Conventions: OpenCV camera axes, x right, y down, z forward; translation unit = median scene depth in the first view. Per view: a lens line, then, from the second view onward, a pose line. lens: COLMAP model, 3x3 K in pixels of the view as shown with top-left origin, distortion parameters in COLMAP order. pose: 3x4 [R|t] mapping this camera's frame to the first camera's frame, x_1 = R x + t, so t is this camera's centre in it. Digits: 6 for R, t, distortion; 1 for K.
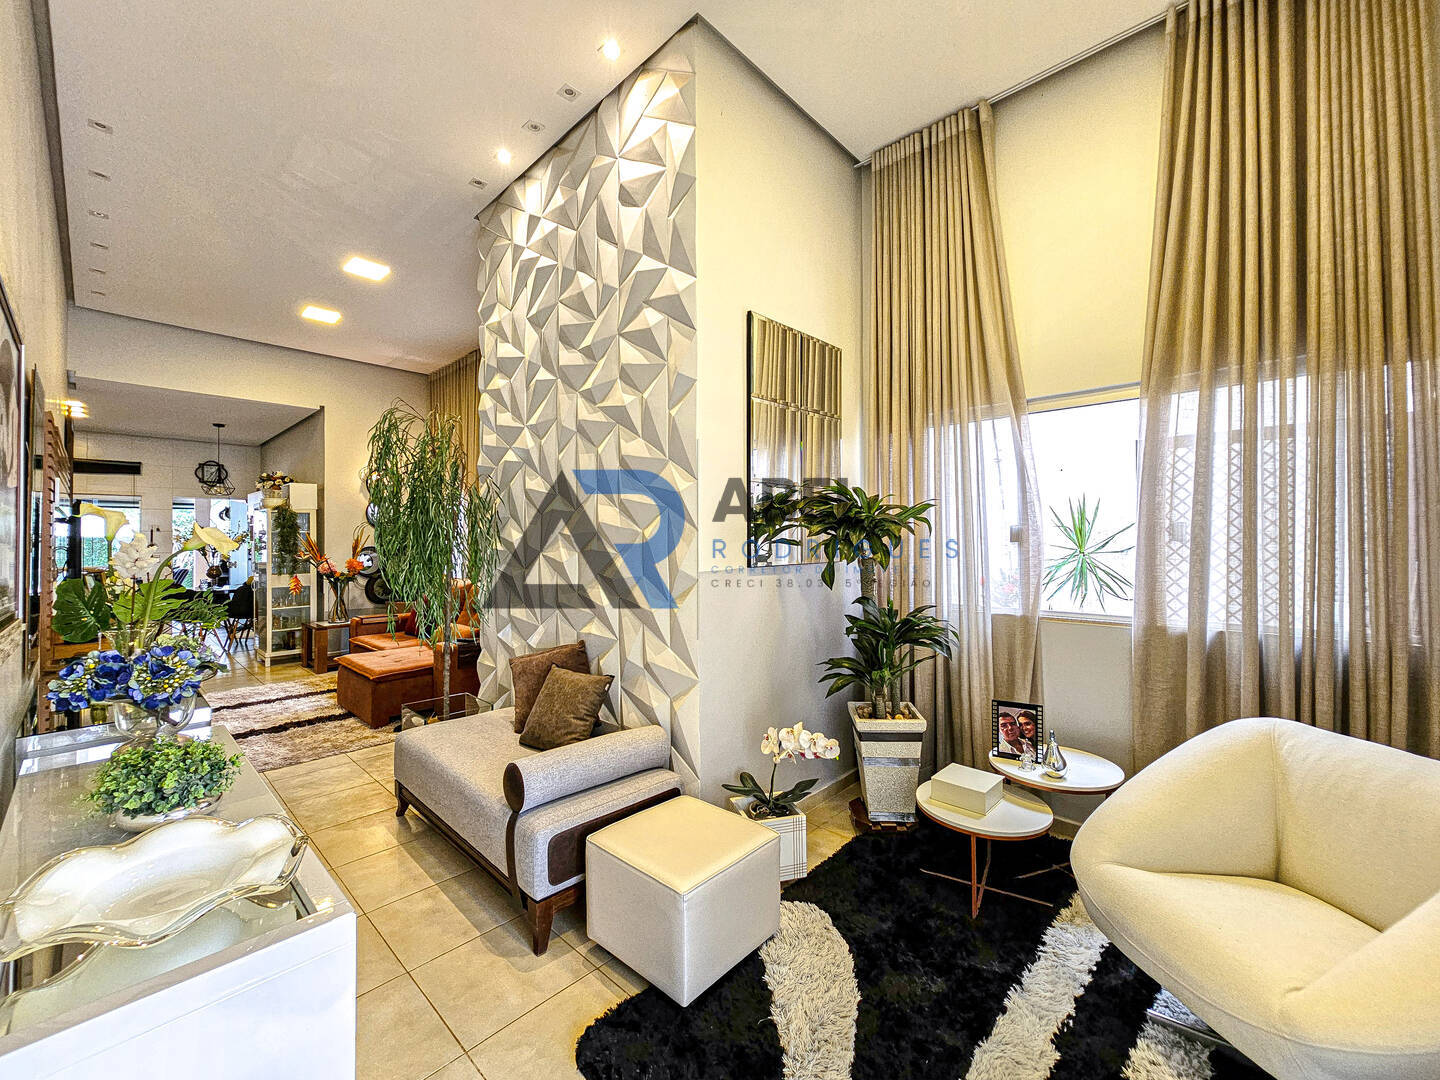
lens RADIAL K [[583.5, 0, 698.8], [0, 583.5, 537.9], [0, 0, 1]] dist [-0.001281, -0.000240]
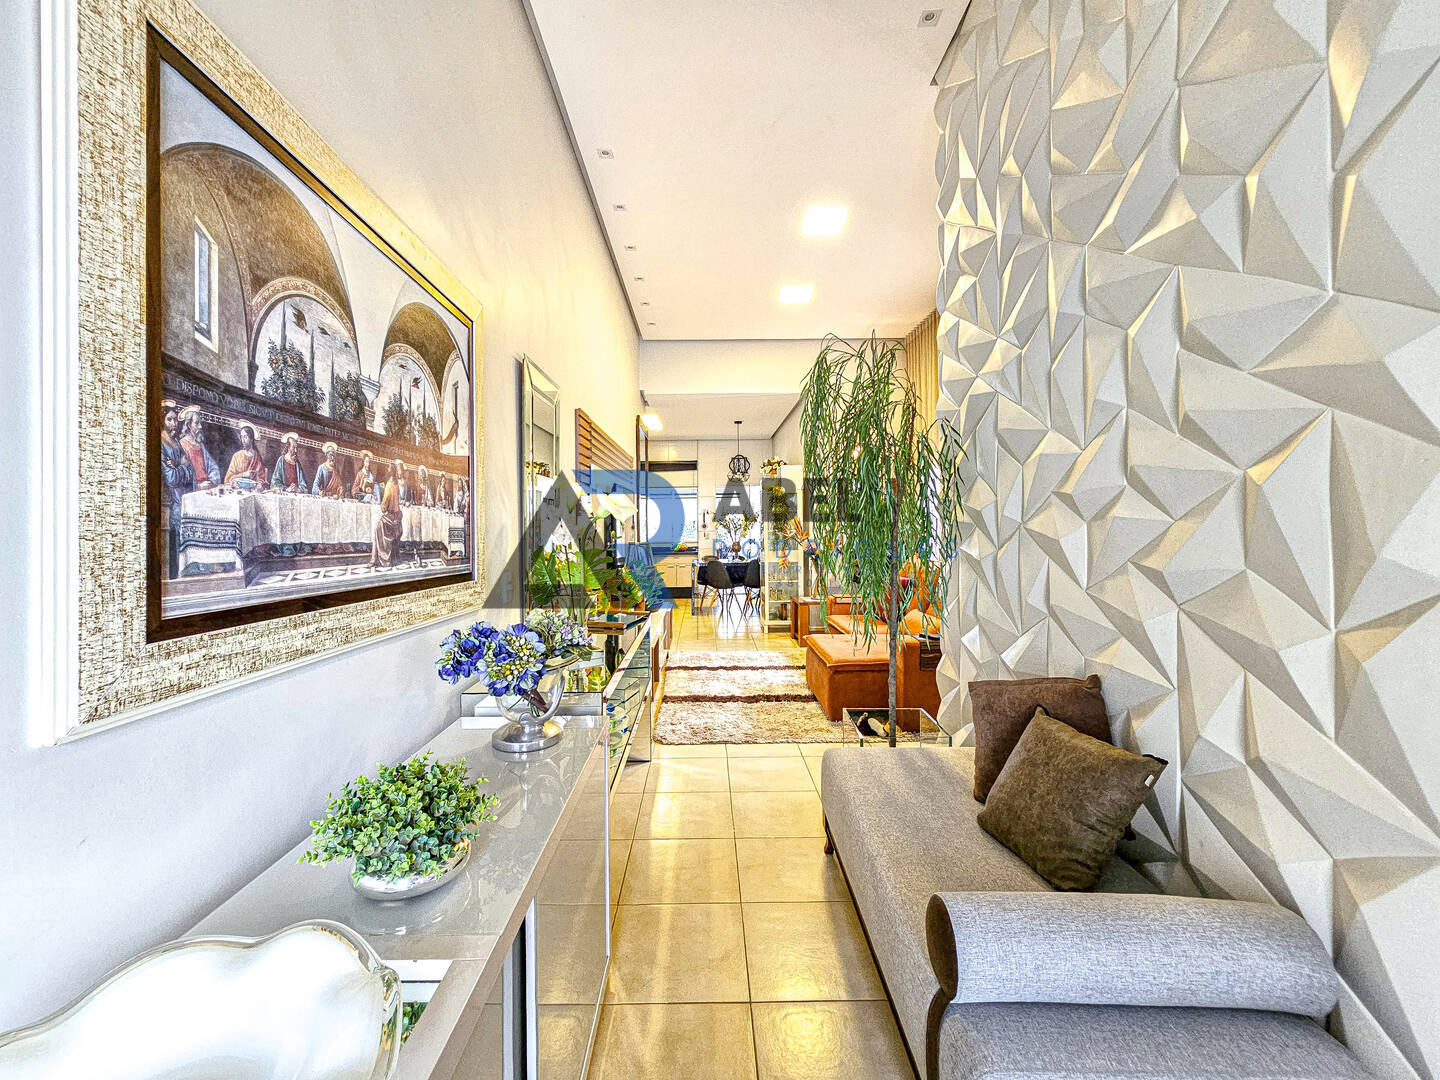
lens RADIAL K [[584.0, 0, 713.8], [0, 584.0, 532.0], [0, 0, 1]] dist [0.000514, -0.002450]
pose [[0.707143, 0.004690, -0.707055, -0.064819], [0.009379, 0.999828, 0.016012, 0.024144], [0.707008, -0.017954, 0.706978, 0.359627]]
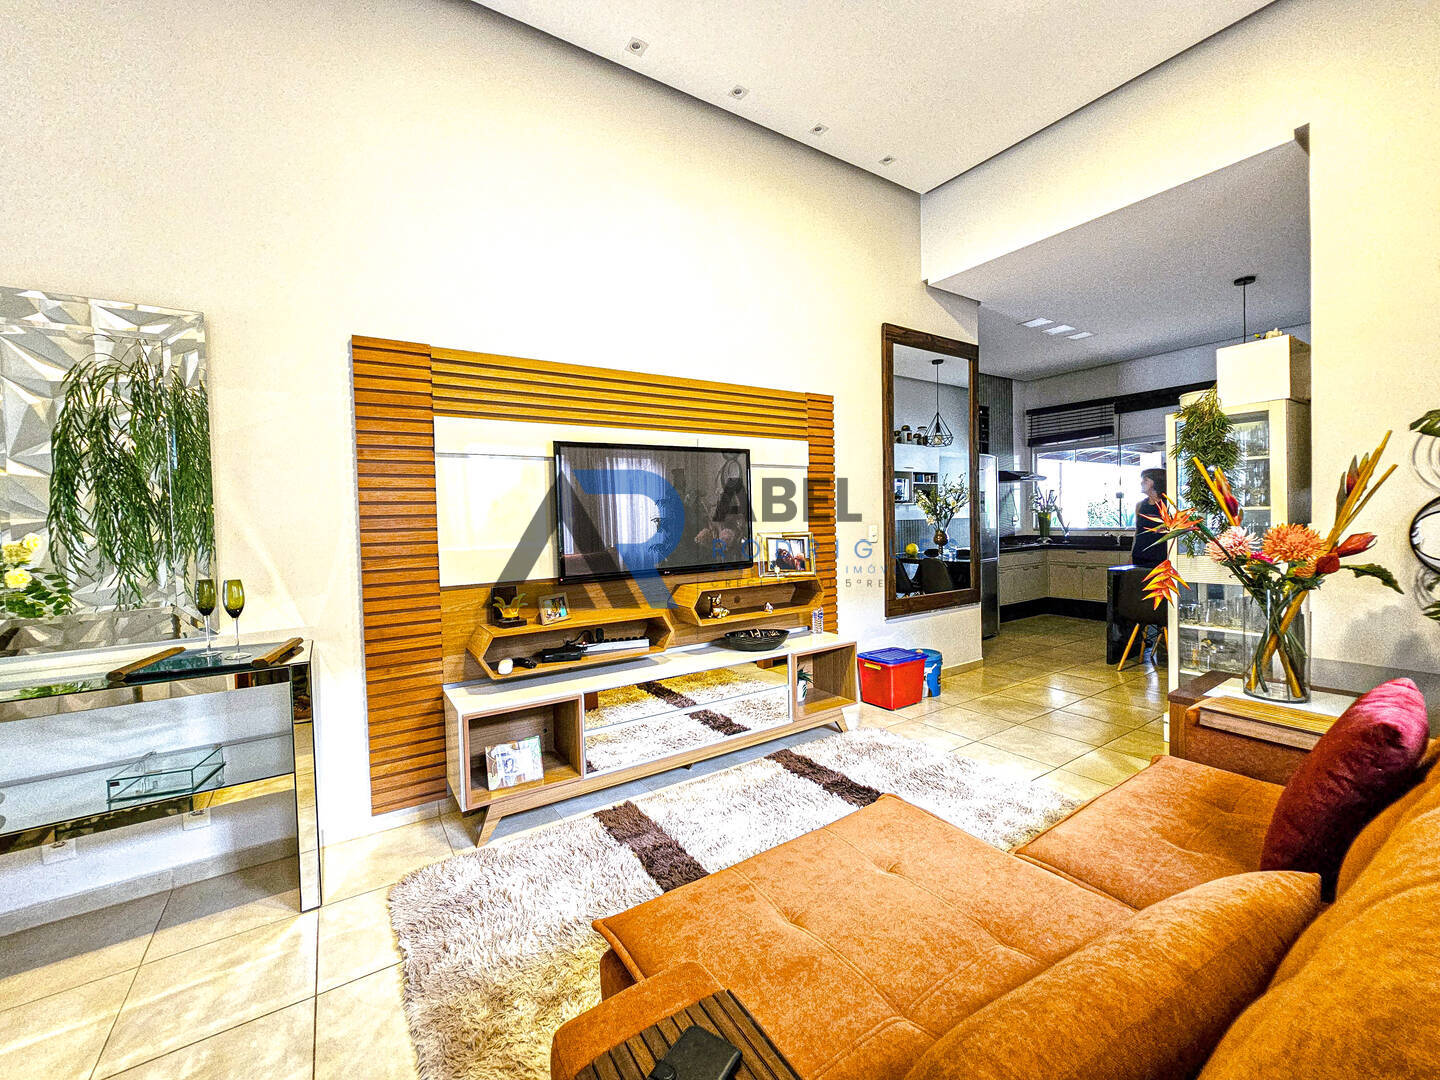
lens RADIAL K [[591.7, 0, 720.0], [0, 591.7, 540.0], [0, 0, 1]] dist [-0.009861, -0.000064]
pose [[-0.210096, 0.044844, -0.976652, -0.443981], [0.032686, 0.998711, 0.038825, 0.049424], [0.977134, -0.023766, -0.211291, 1.776151]]
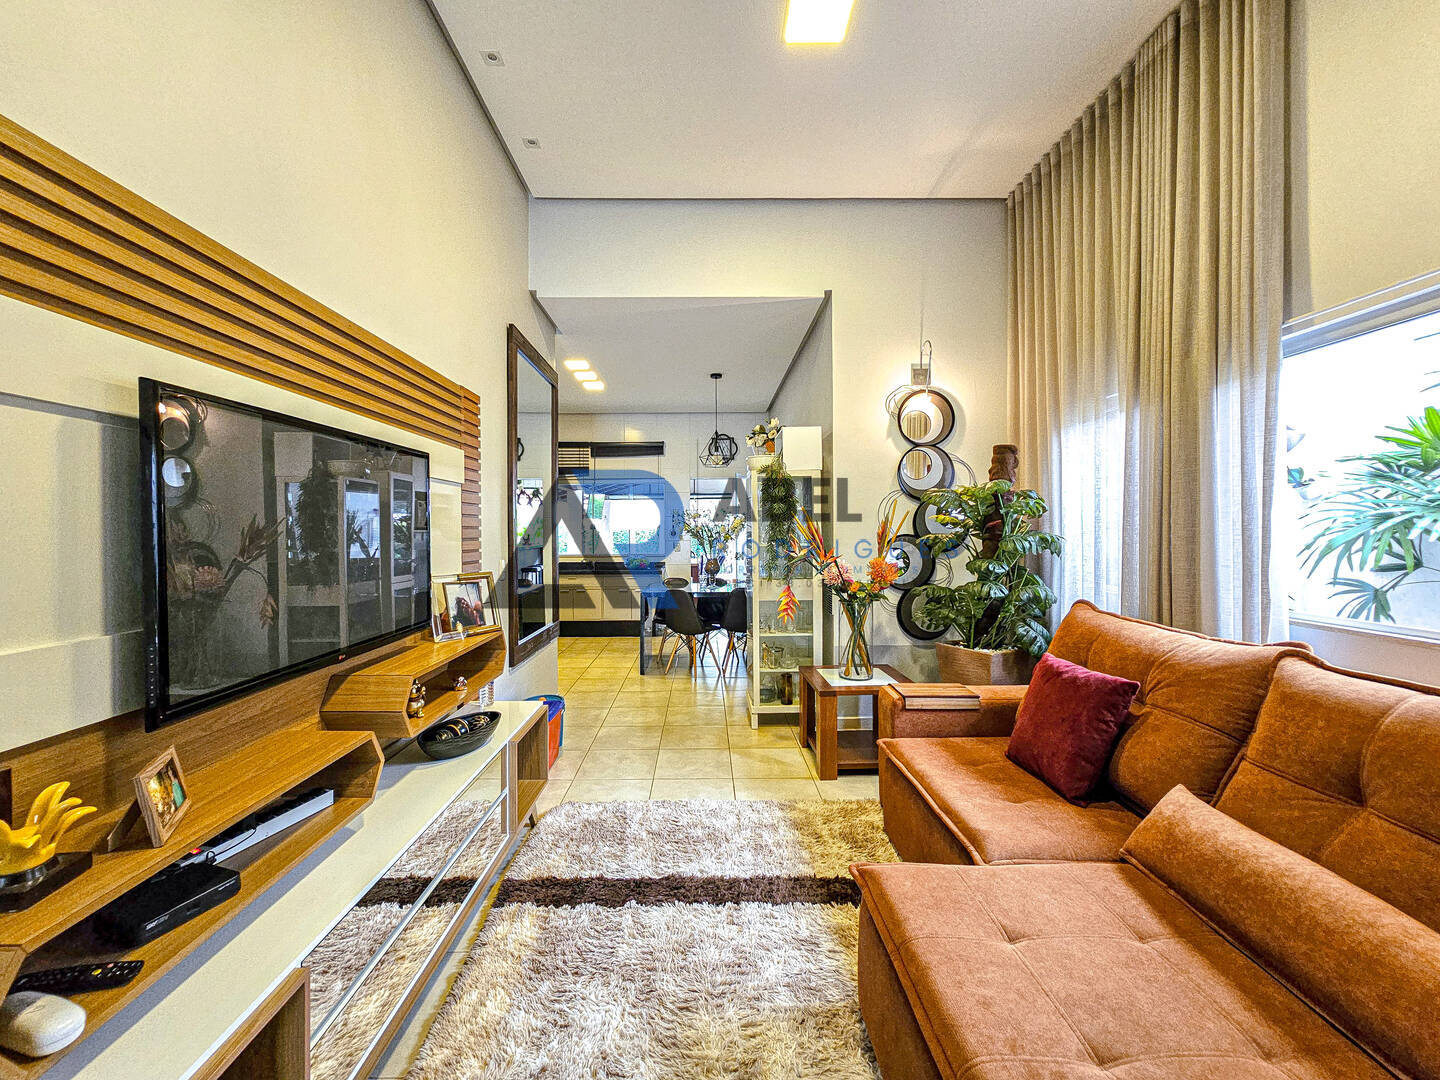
lens RADIAL K [[580.0, 0, 713.1], [0, 580.0, 538.9], [0, 0, 1]] dist [0.000131, 0.000125]
pose [[0.707354, 0.008274, -0.706811, -0.809041], [0.008738, 0.999753, 0.020448, 0.017413], [0.706805, -0.020640, 0.707107, 1.288857]]
